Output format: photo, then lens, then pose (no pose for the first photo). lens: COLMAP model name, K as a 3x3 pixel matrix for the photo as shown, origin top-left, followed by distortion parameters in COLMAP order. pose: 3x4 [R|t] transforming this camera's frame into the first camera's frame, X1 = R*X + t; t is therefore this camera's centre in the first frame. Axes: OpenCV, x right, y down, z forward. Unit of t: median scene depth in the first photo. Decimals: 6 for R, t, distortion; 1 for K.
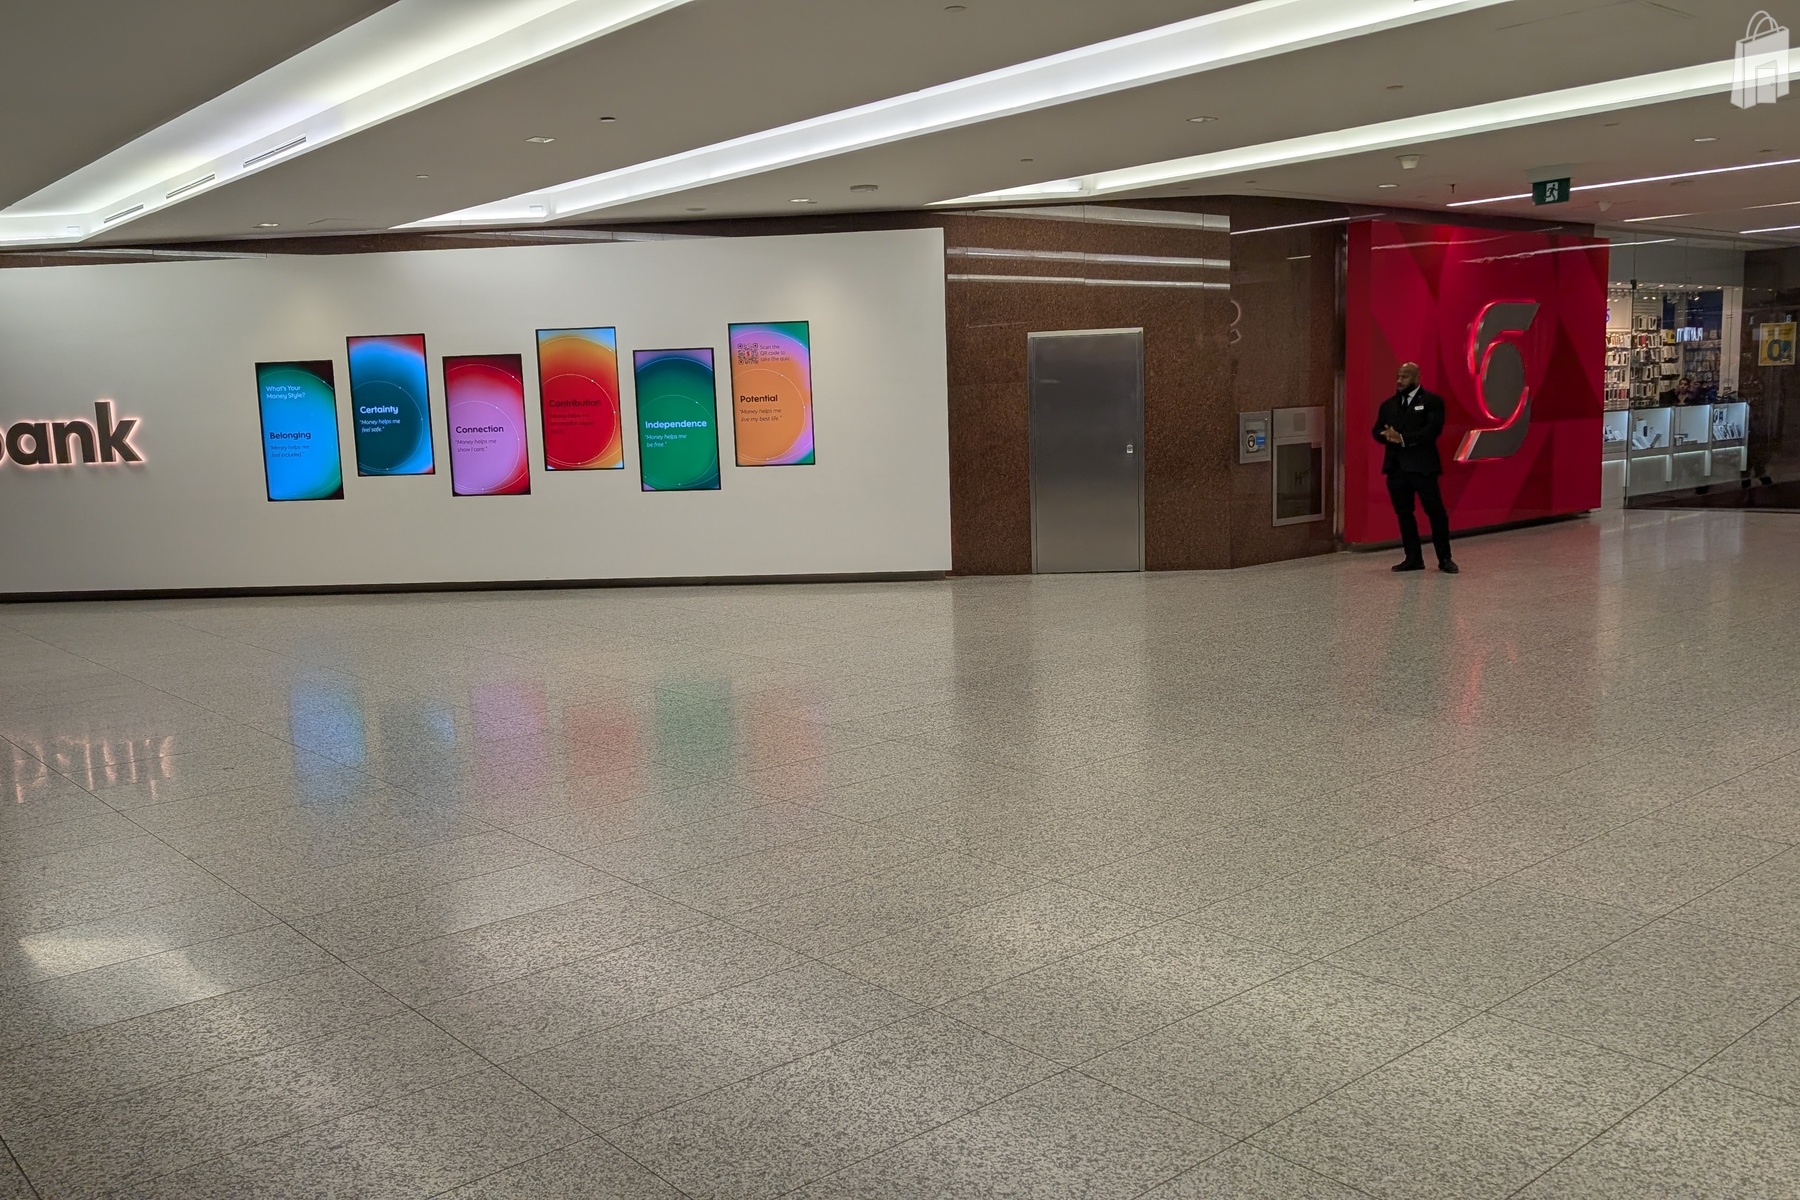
lens RADIAL K [[1534.1, 0, 872.9], [0, 1534.1, 619.1], [0, 0, 1]] dist [0.039893, -0.043660]
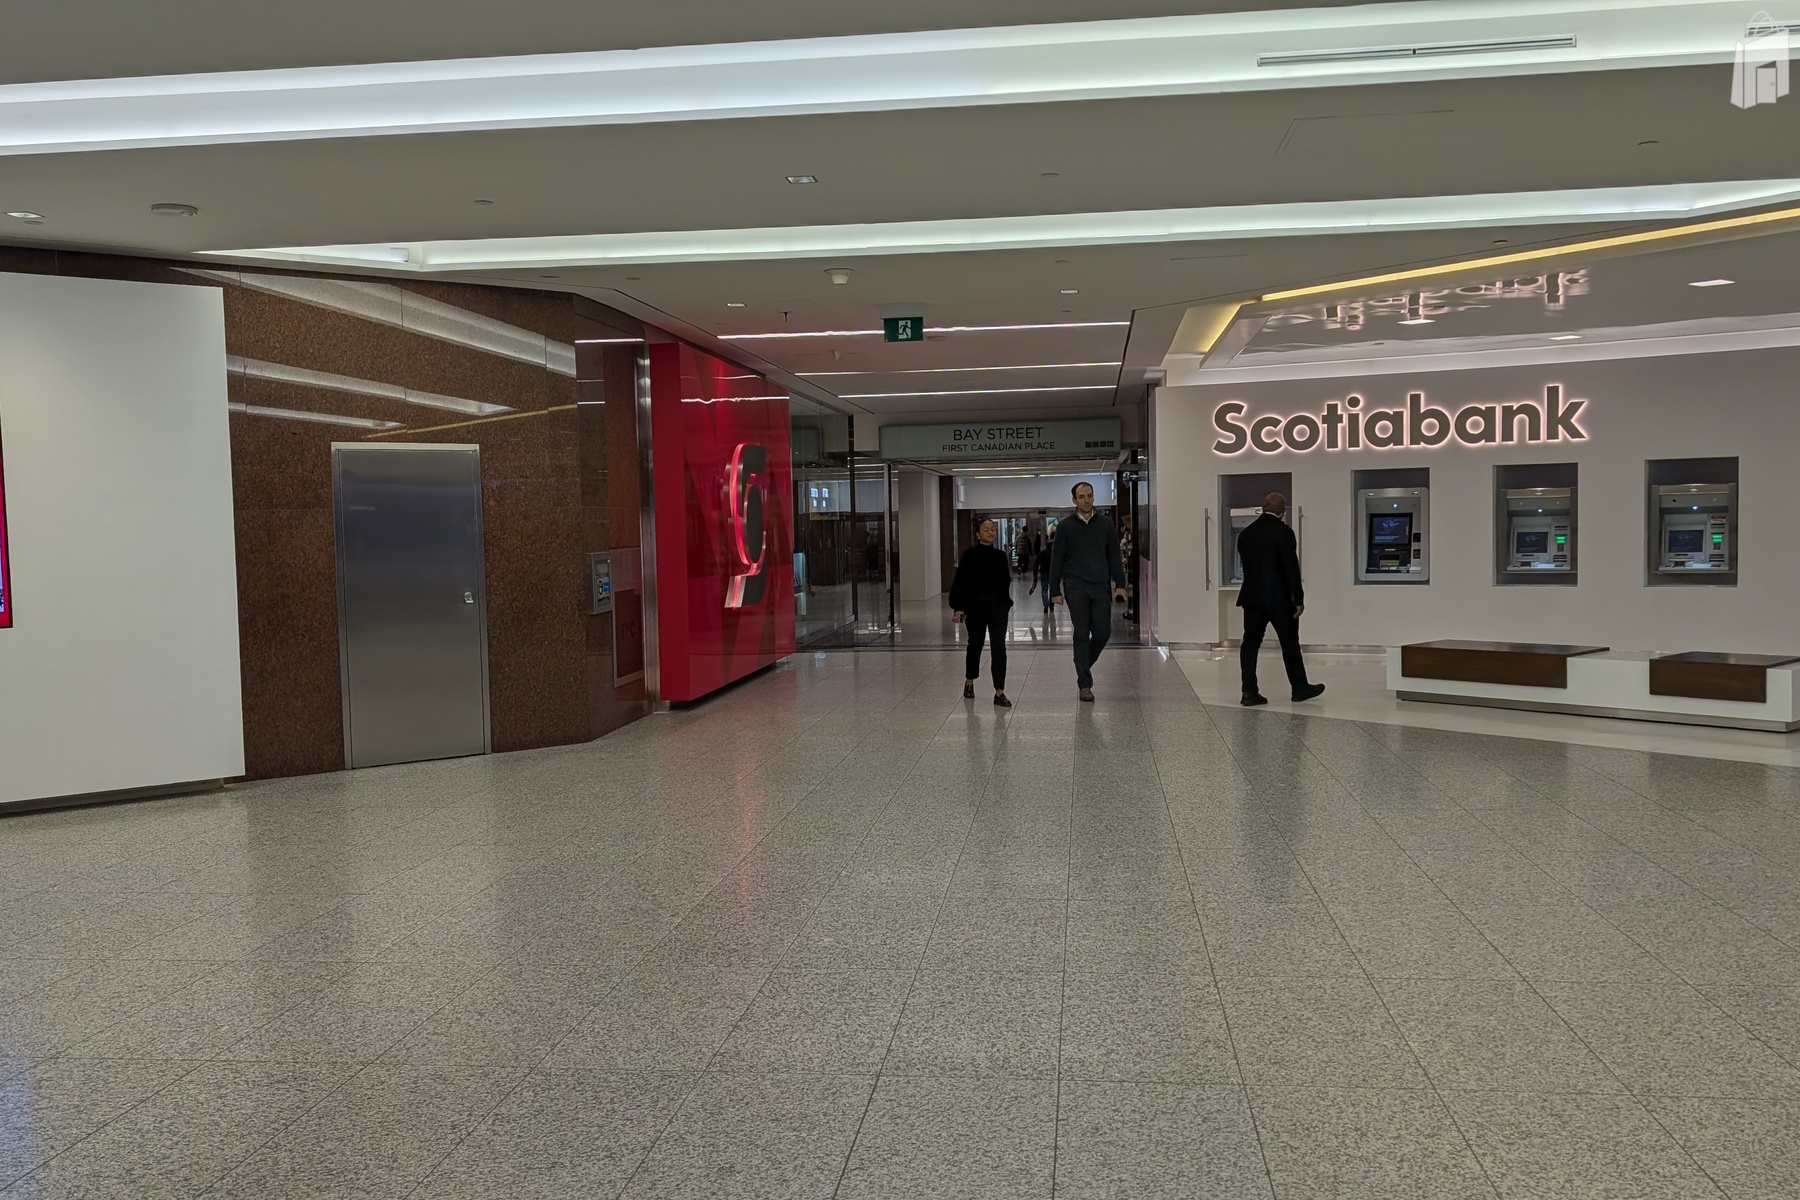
lens RADIAL K [[1534.1, 0, 902.7], [0, 1534.1, 601.6], [0, 0, 1]] dist [0.039893, -0.043660]
pose [[0.728180, -0.015733, 0.685205, -0.206865], [0.091548, 0.993011, -0.074488, -0.030701], [-0.679244, 0.116970, 0.724531, 0.288717]]
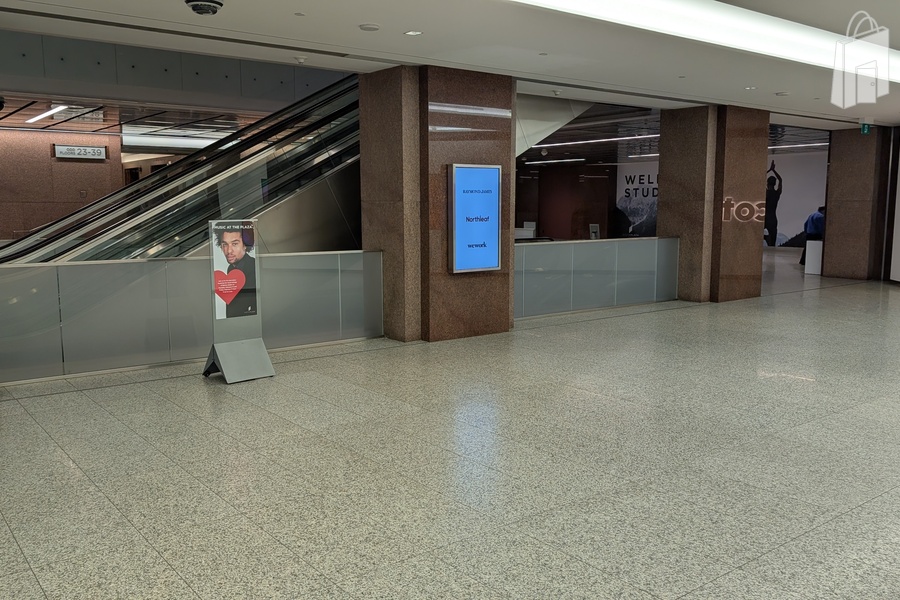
lens RADIAL K [[767.0, 0, 450.0], [0, 767.0, 303.7], [0, 0, 1]] dist [0.039893, -0.043660]
pose [[-0.028446, 0.164652, -0.985941, 0.329353], [-0.137876, 0.976267, 0.167015, -0.079218], [0.990041, 0.140689, -0.005069, 0.446557]]
